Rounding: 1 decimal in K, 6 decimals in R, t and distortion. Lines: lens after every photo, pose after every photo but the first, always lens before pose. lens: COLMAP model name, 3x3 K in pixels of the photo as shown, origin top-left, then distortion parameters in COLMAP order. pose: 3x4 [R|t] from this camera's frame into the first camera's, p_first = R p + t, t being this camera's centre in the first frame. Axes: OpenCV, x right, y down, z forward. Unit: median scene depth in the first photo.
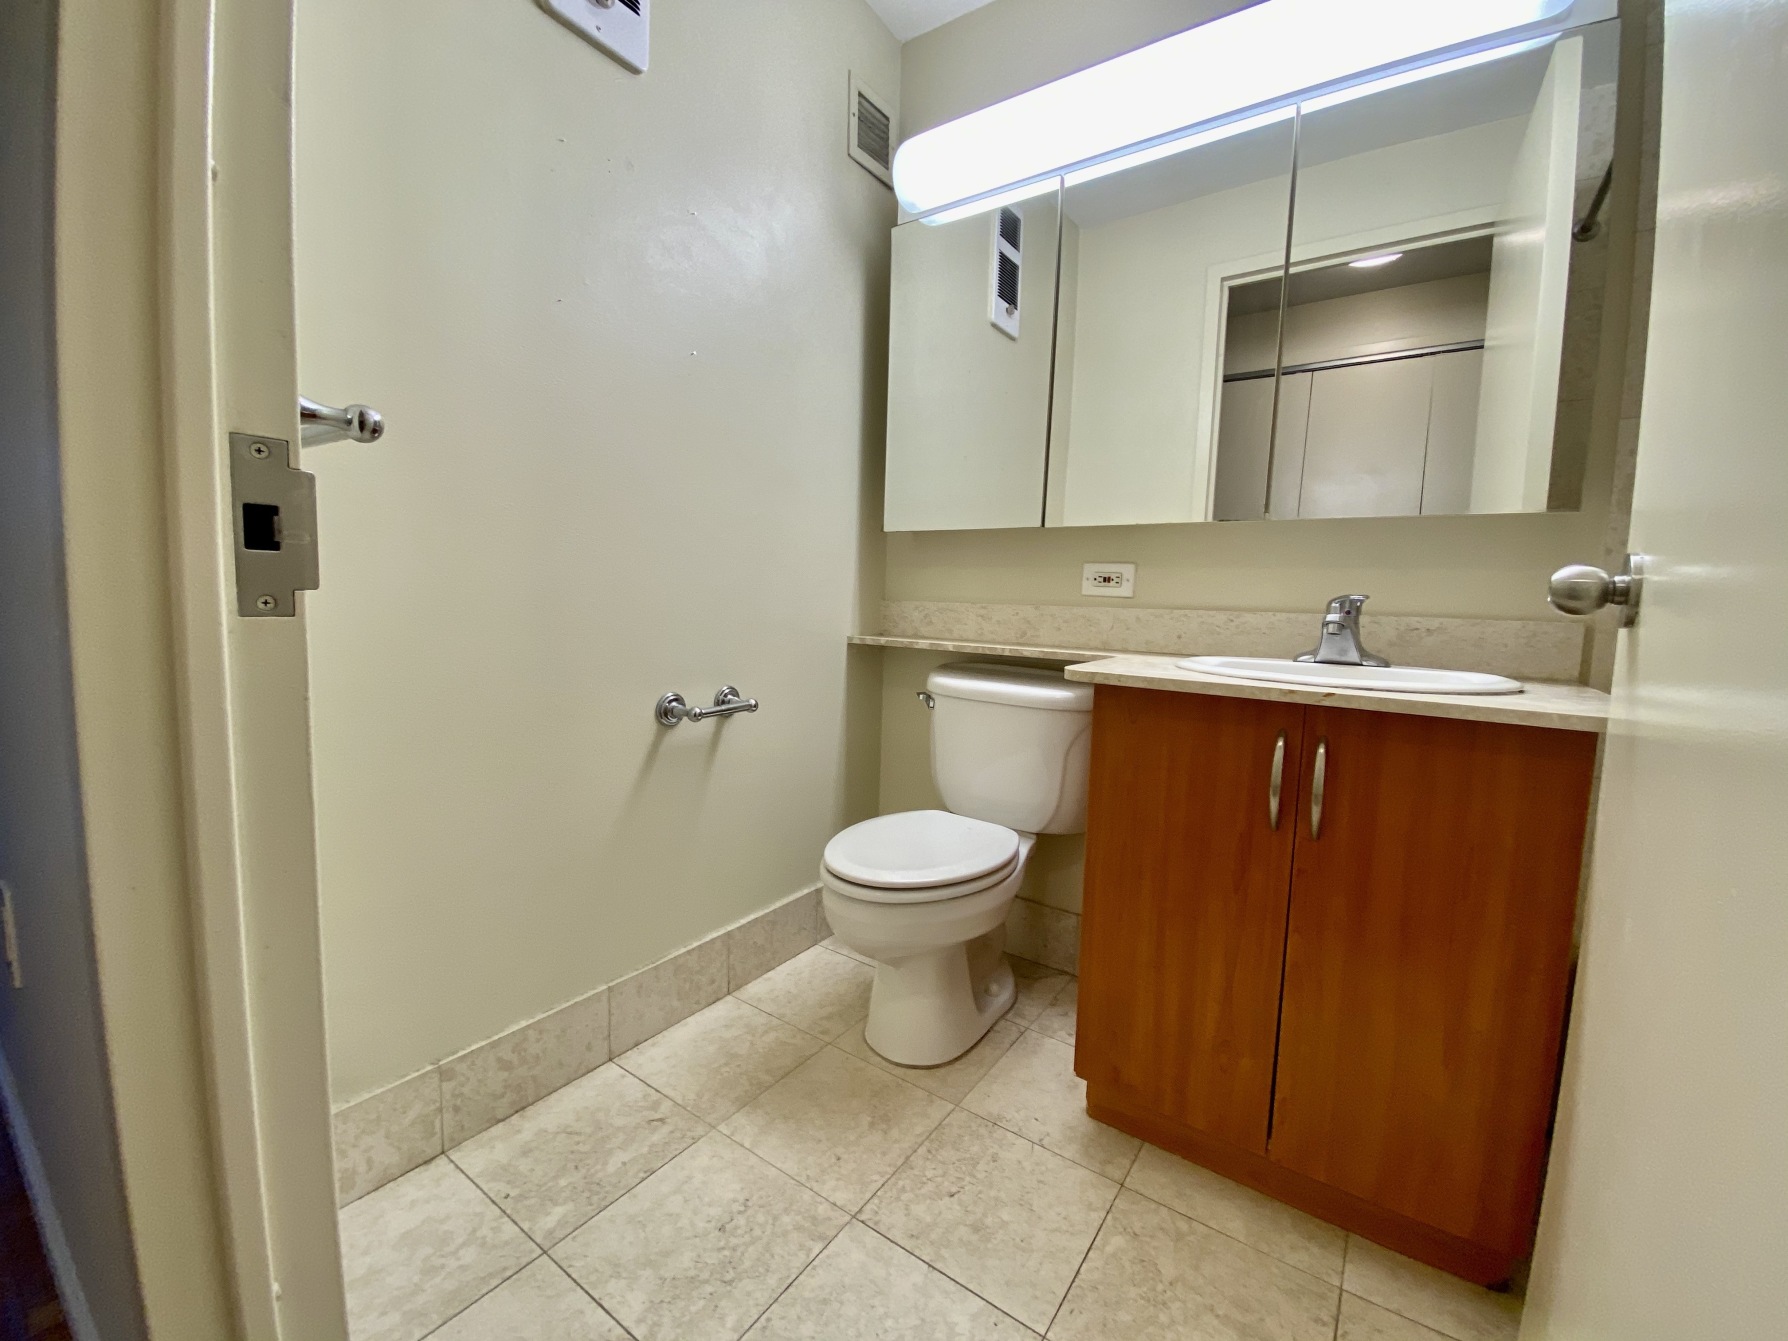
lens RADIAL K [[714.3, 0, 894.0], [0, 714.3, 670.5], [0, 0, 1]] dist [0.001353, -0.011234]
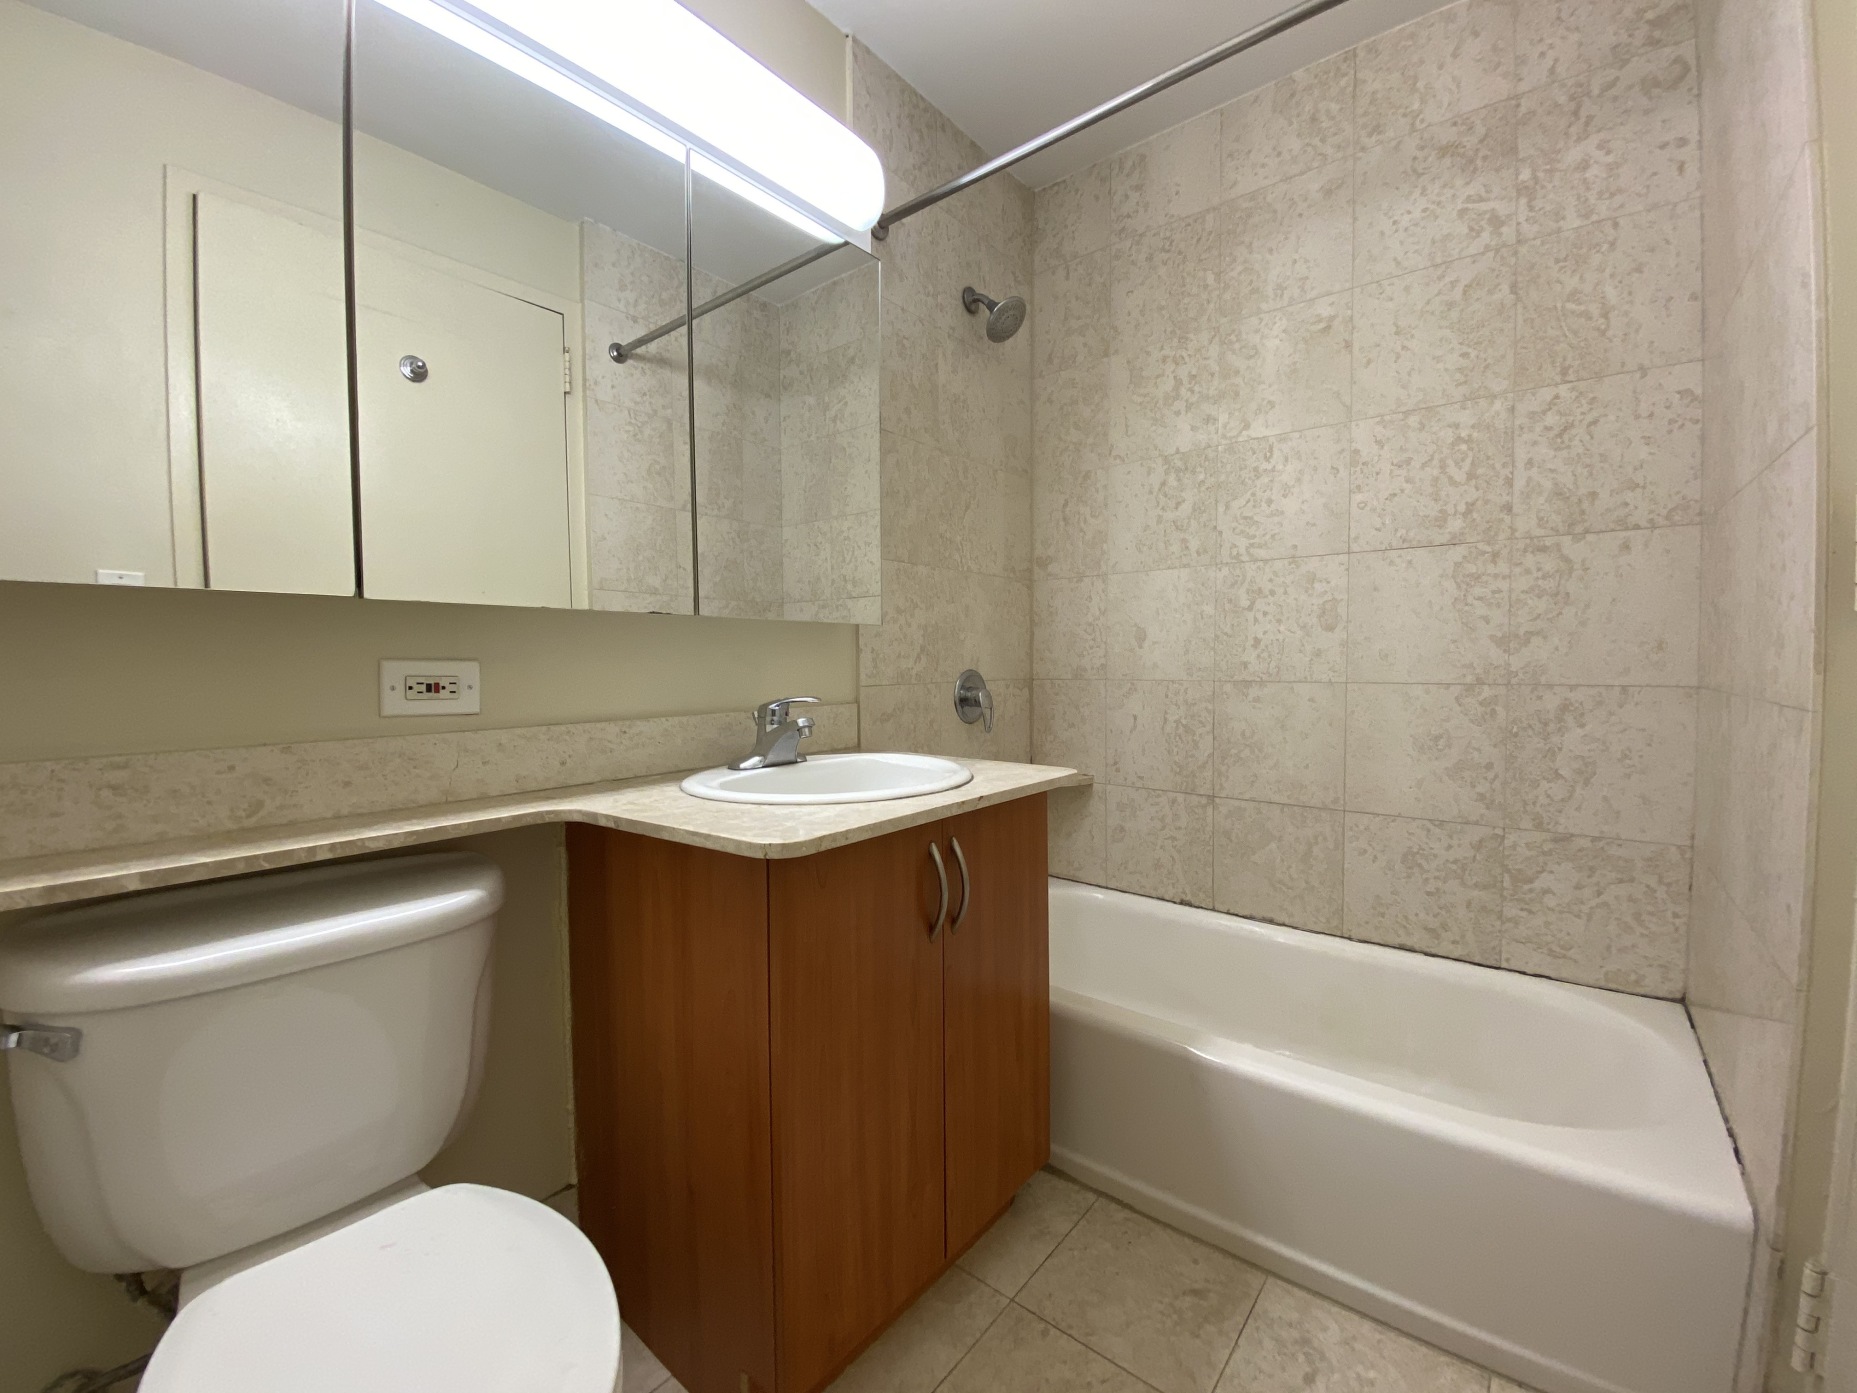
lens RADIAL K [[741.9, 0, 928.5], [0, 741.9, 696.5], [0, 0, 1]] dist [0.001353, -0.011234]
pose [[0.071889, -0.074626, 0.994617, -0.298342], [0.112192, 0.991474, 0.066281, -0.116830], [-0.991083, 0.106823, 0.079649, 0.548969]]
